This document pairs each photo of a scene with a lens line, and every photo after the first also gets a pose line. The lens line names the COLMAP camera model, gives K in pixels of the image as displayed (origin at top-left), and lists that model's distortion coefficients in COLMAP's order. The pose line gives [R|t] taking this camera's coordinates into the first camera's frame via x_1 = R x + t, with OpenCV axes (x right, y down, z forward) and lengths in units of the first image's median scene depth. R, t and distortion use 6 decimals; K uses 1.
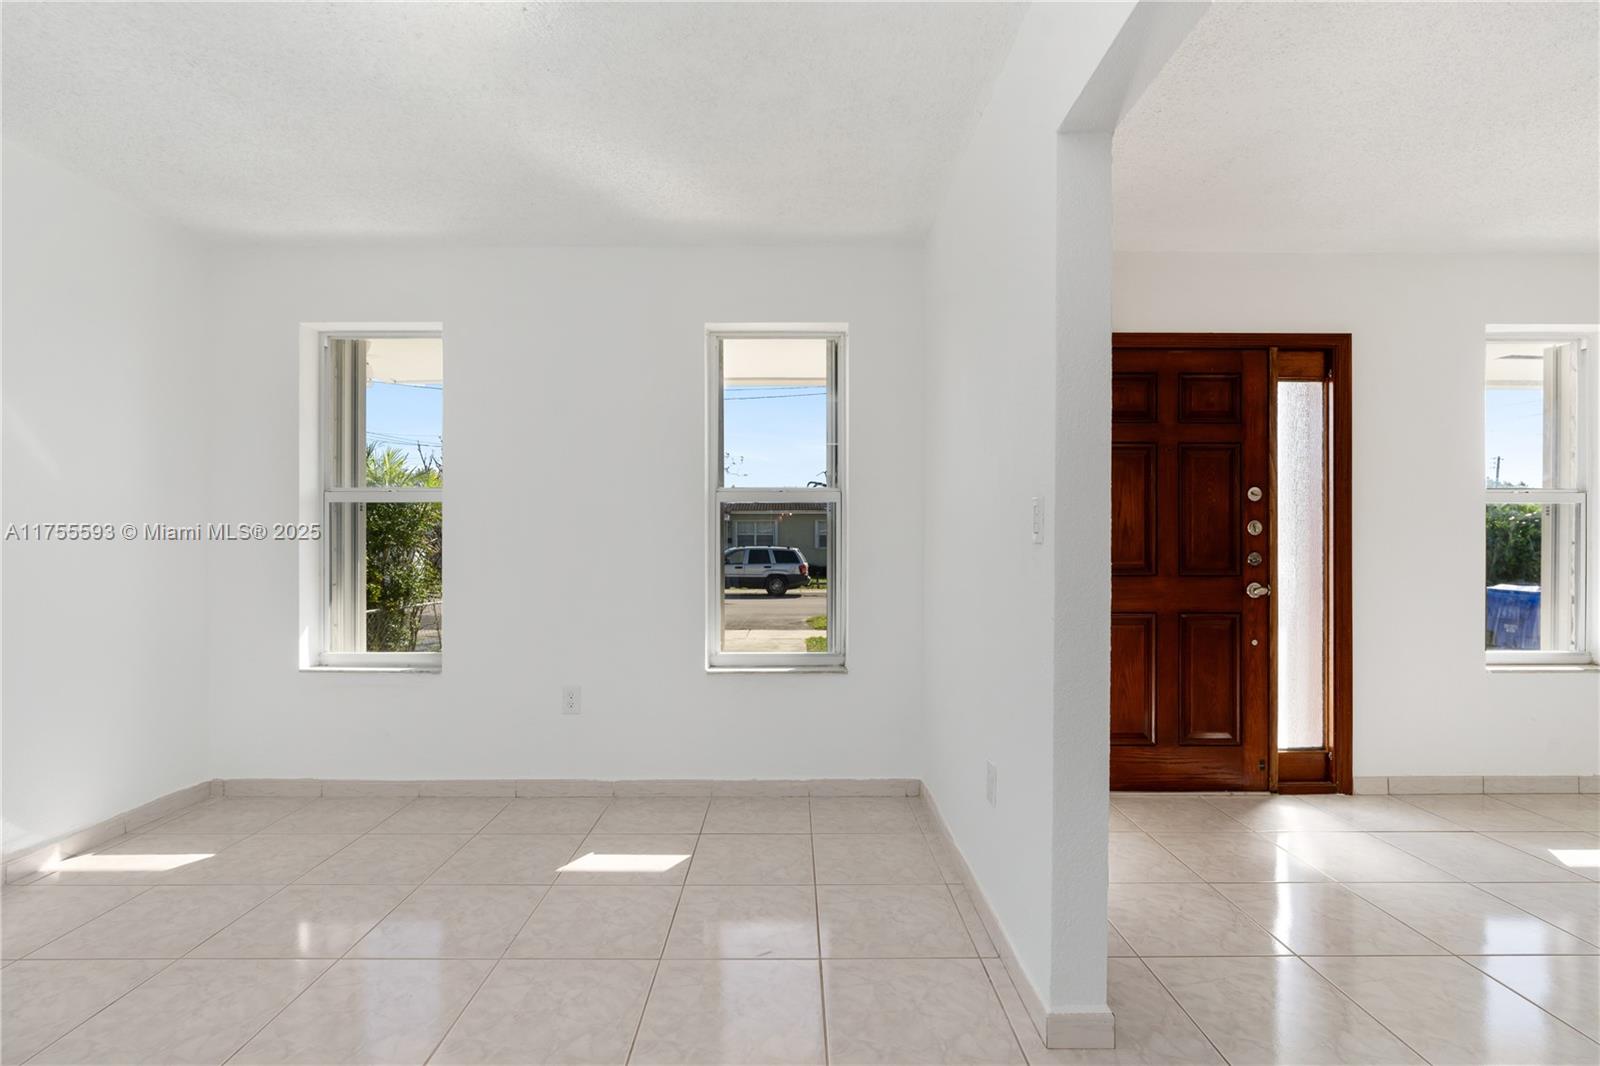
lens RADIAL K [[738.2, 0, 799.0], [0, 738.2, 540.5], [0, 0, 1]] dist [-0.018668, 0.008730]
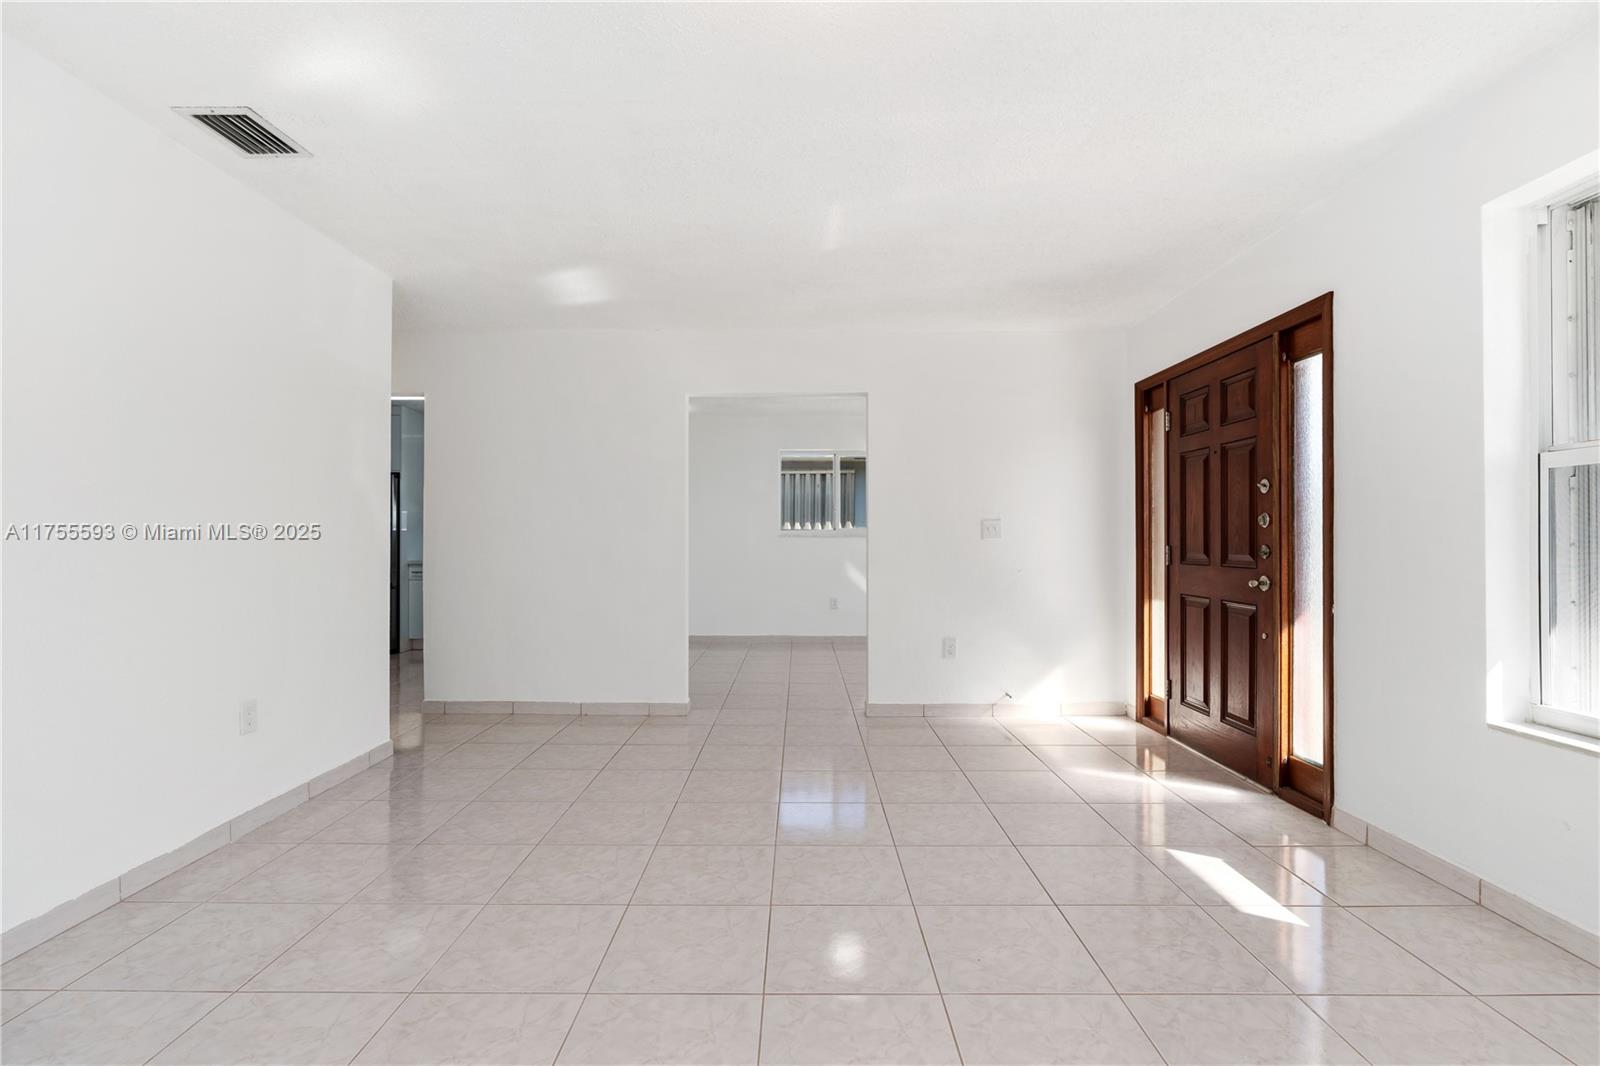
lens RADIAL K [[738.2, 0, 808.2], [0, 738.2, 534.2], [0, 0, 1]] dist [-0.018668, 0.008730]
pose [[0.010345, -0.009628, -0.999900, 1.605481], [0.003255, 0.999949, -0.009595, 0.009315], [0.999941, -0.003156, 0.010375, 0.374770]]
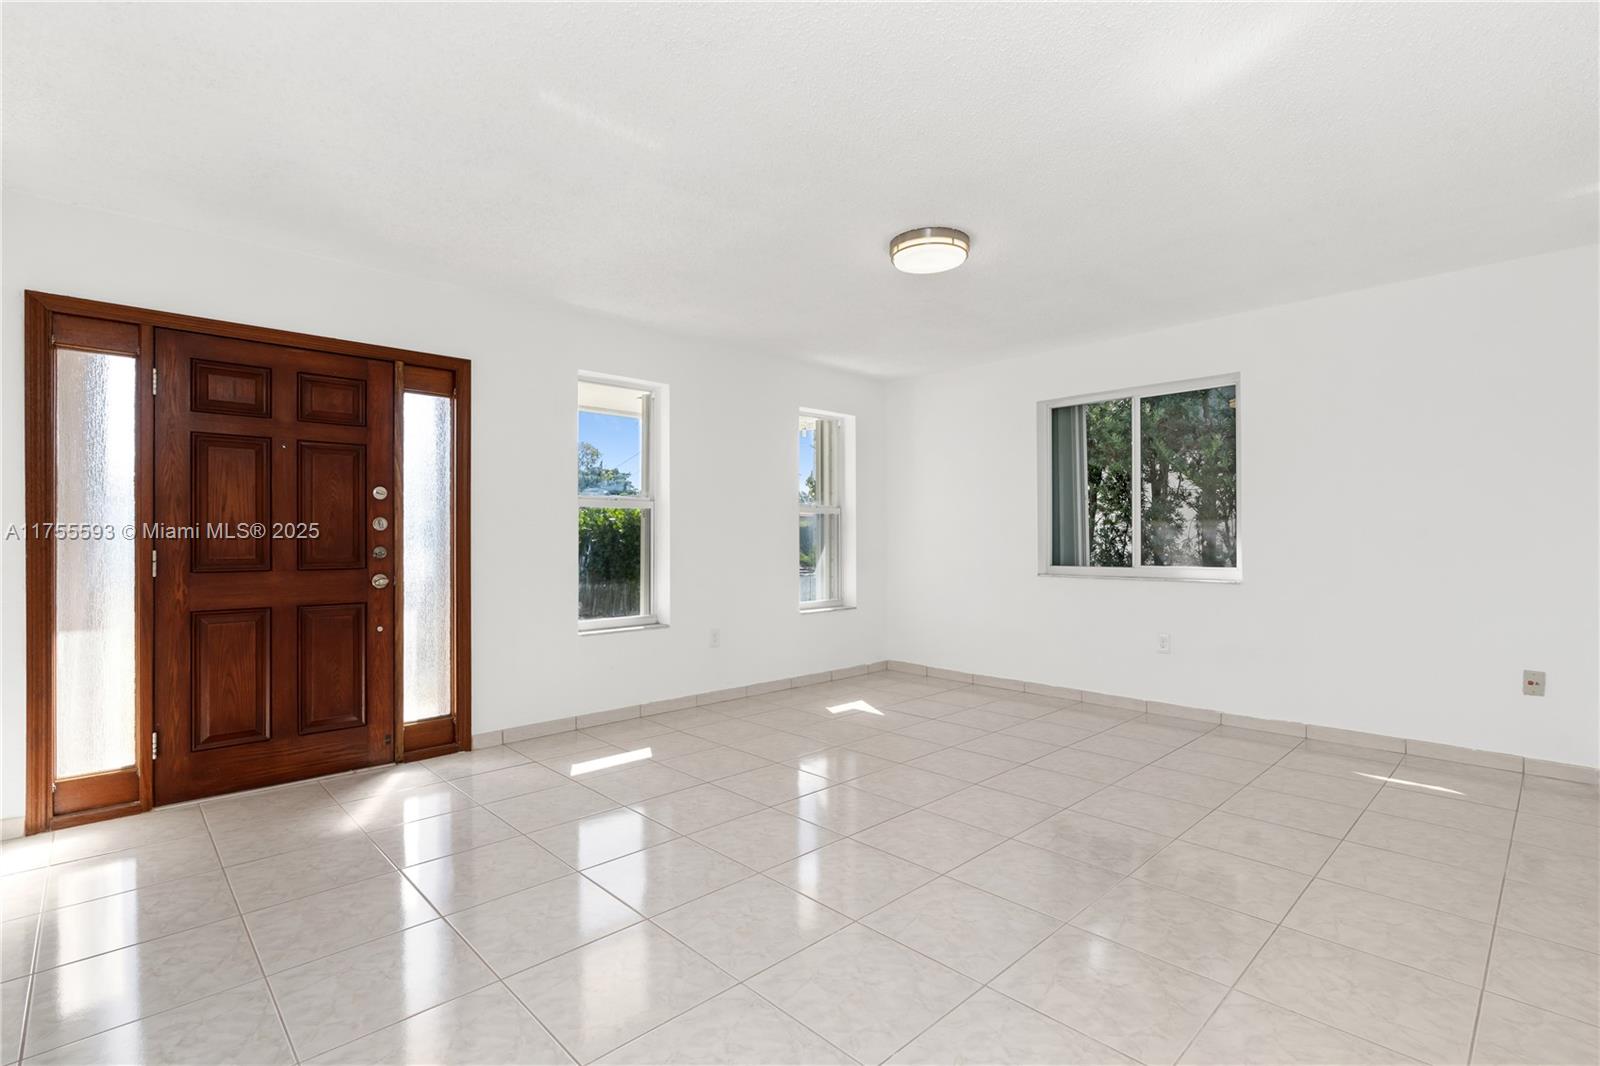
lens RADIAL K [[738.2, 0, 788.4], [0, 738.2, 537.0], [0, 0, 1]] dist [-0.018668, 0.008730]
pose [[0.726268, -0.002031, 0.687408, 0.311197], [0.000588, 0.999997, 0.002332, -0.000156], [-0.687411, -0.001289, 0.726268, -0.212060]]
